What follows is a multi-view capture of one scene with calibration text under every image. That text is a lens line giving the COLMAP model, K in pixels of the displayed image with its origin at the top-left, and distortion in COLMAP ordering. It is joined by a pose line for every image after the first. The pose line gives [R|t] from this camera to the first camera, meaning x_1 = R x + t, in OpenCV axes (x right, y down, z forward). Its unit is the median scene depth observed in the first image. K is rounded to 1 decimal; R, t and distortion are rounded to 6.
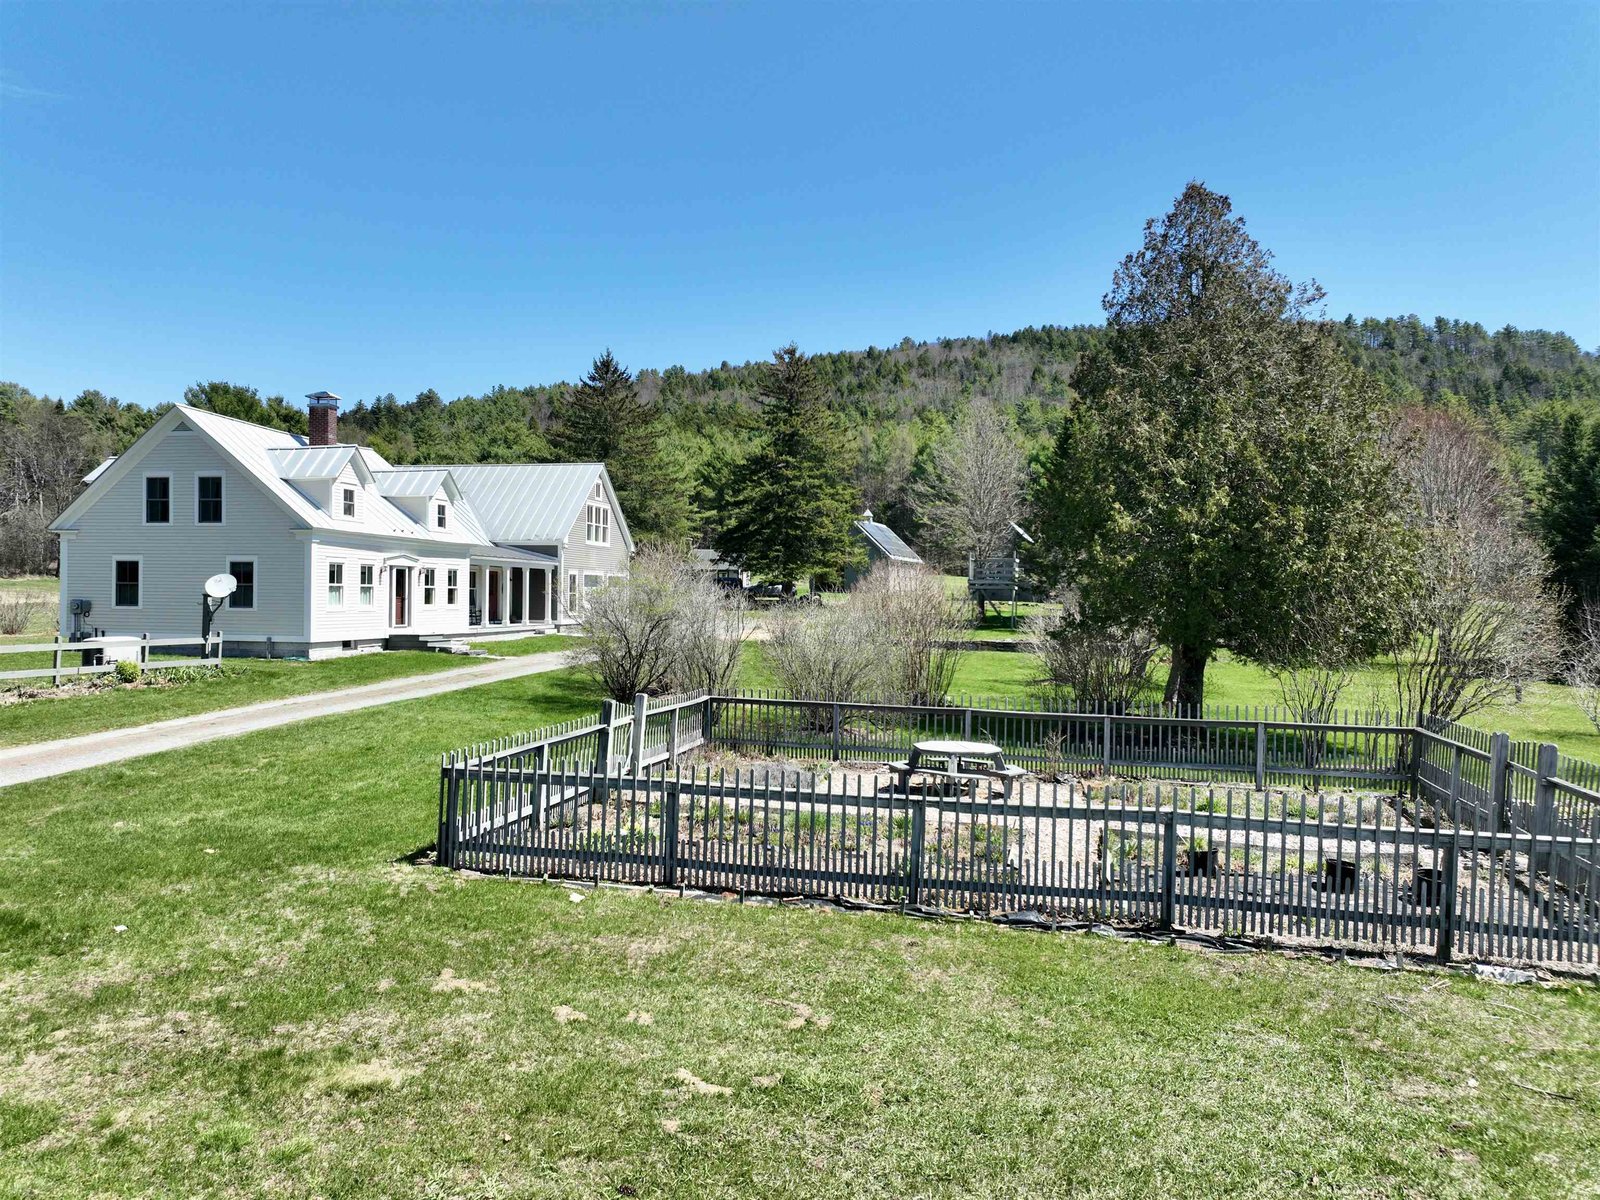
lens RADIAL K [[1106.2, 0, 800.0], [0, 1106.2, 600.0], [0, 0, 1]] dist [-0.008629, 0.022582]
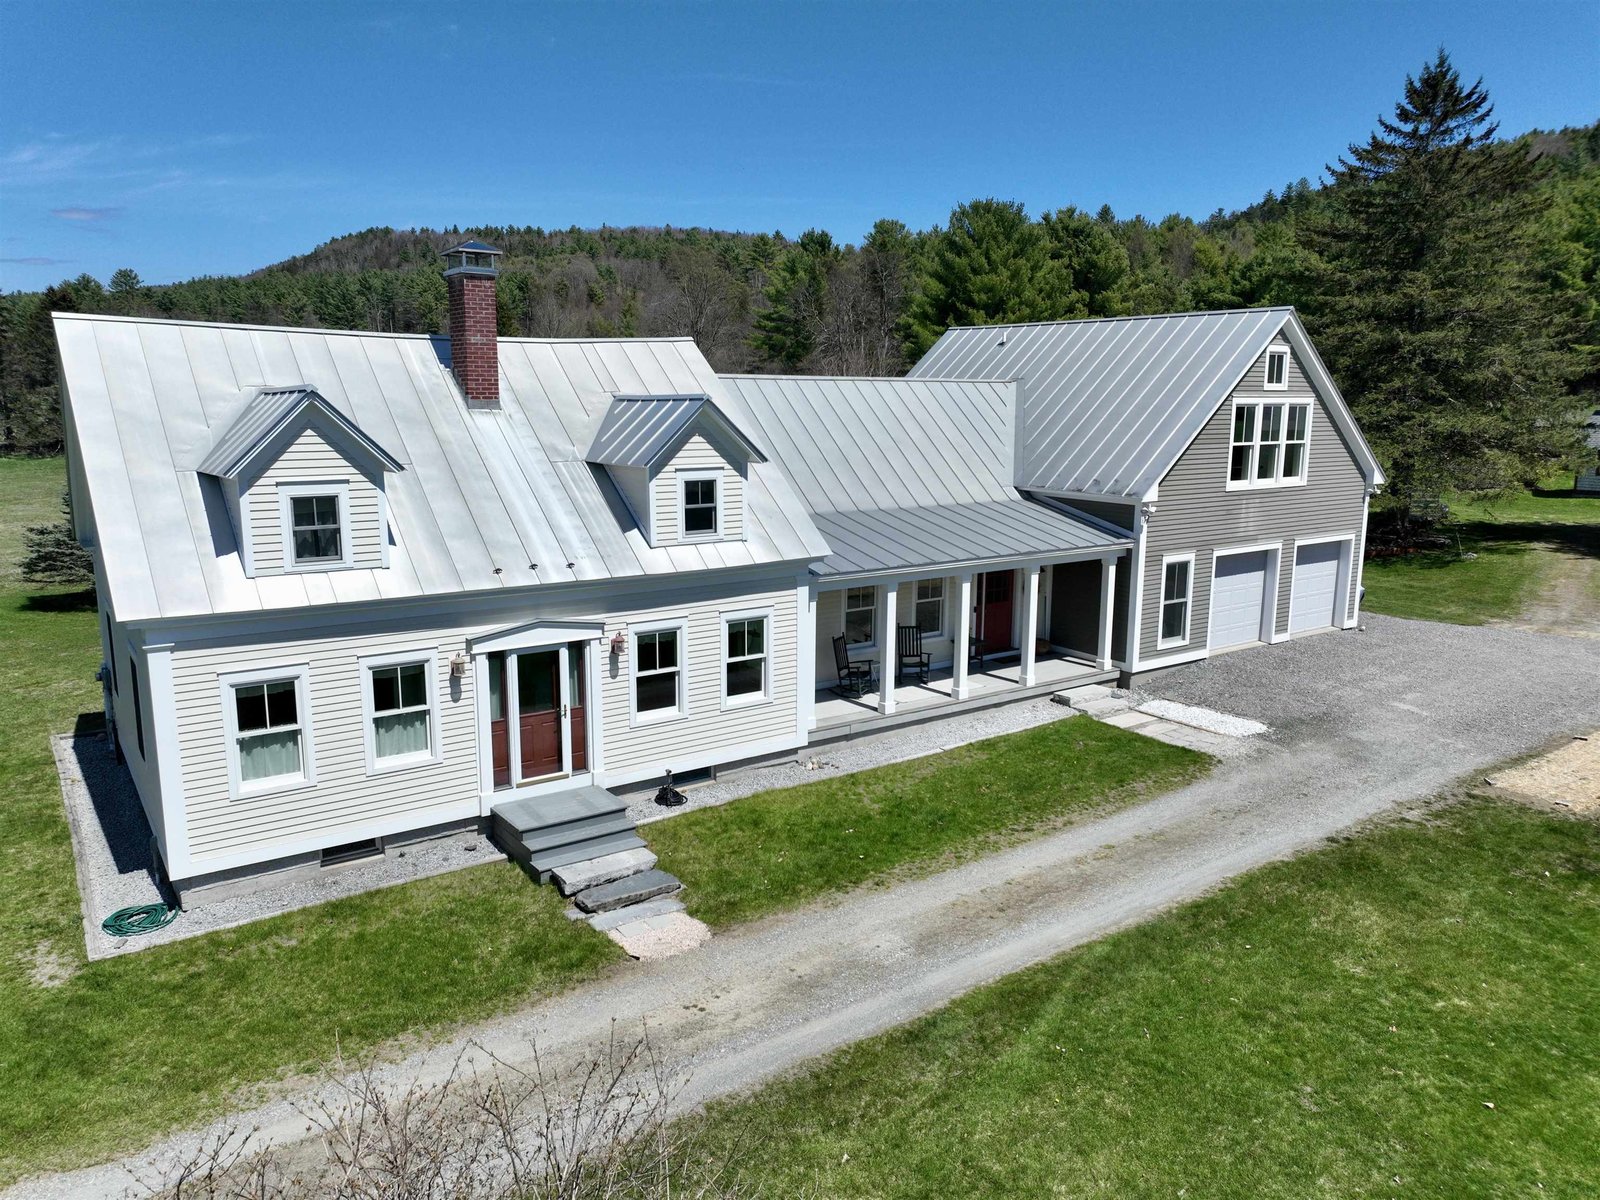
lens RADIAL K [[1106.2, 0, 800.0], [0, 1106.2, 600.0], [0, 0, 1]] dist [-0.008629, 0.022582]
pose [[0.714394, 0.124159, -0.688641, 0.006707], [-0.001737, 0.984444, 0.175690, -0.110689], [0.699742, -0.124316, 0.703496, 0.685418]]
